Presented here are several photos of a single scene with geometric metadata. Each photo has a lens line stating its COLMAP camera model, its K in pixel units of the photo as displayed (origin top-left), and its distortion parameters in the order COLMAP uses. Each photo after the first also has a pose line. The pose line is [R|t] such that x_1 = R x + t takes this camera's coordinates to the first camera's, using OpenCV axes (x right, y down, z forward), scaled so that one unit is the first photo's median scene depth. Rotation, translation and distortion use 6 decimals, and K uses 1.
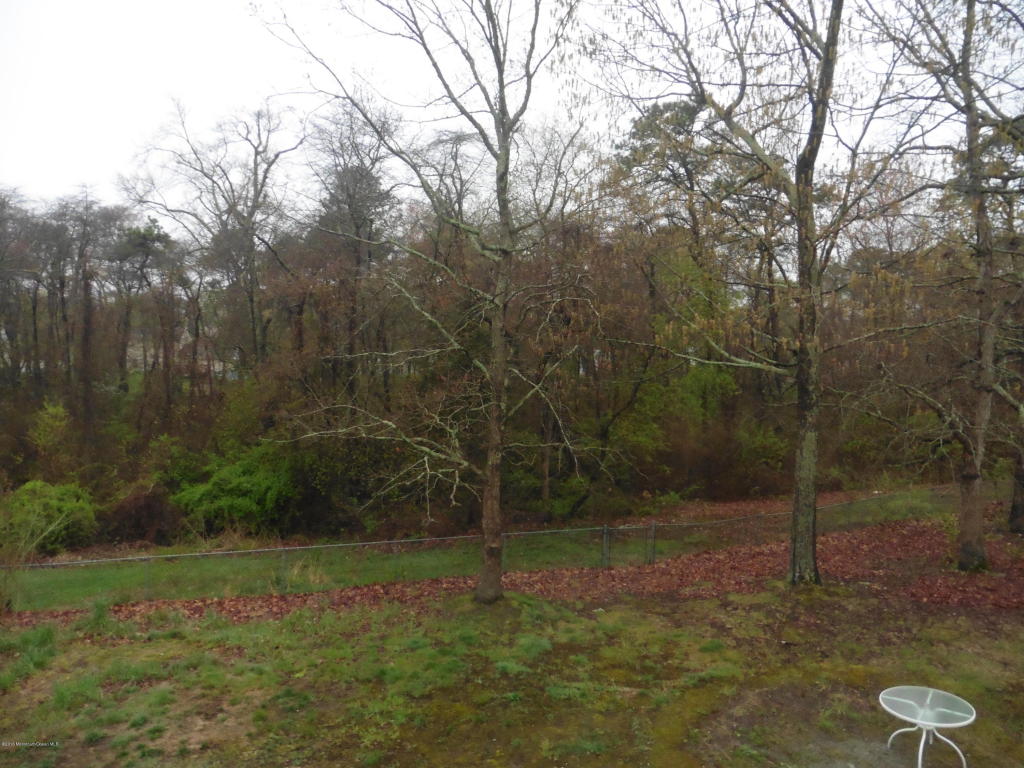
lens RADIAL K [[746.6, 0, 512.0], [0, 746.6, 384.0], [0, 0, 1]] dist [-0.069649, 0.047997]
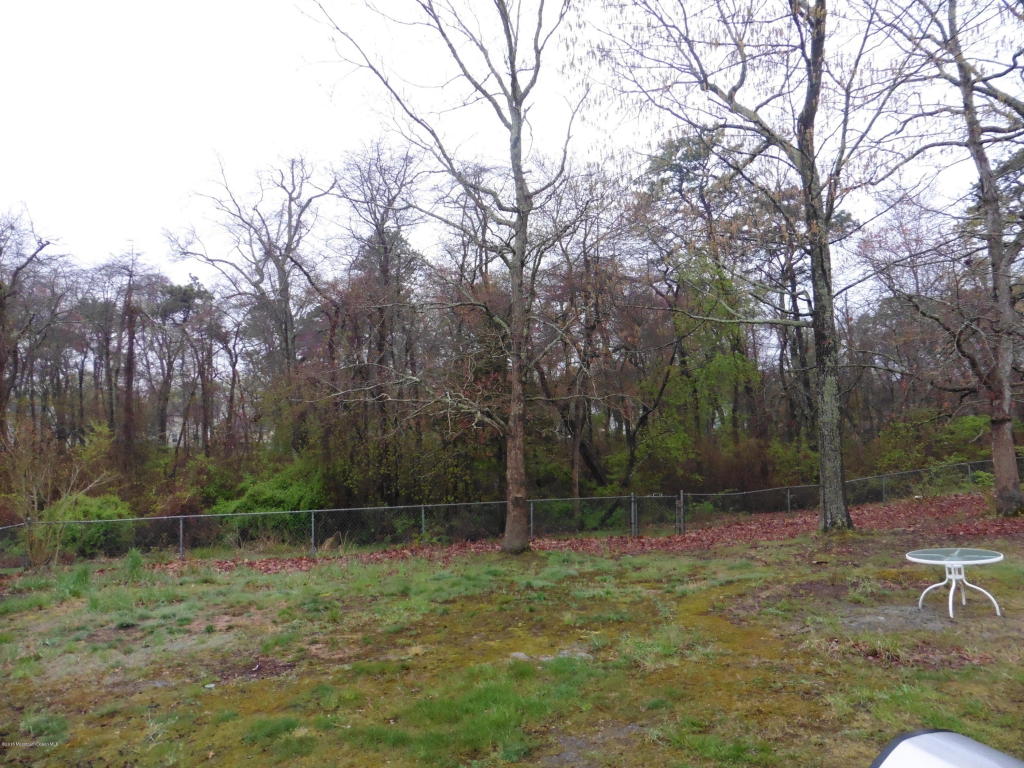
lens RADIAL K [[746.6, 0, 512.0], [0, 746.6, 384.0], [0, 0, 1]] dist [-0.069649, 0.047997]
pose [[0.998378, -0.035714, -0.044329, 0.012226], [0.030677, 0.993513, -0.109505, 0.135924], [0.047952, 0.107967, 0.992997, -0.013127]]
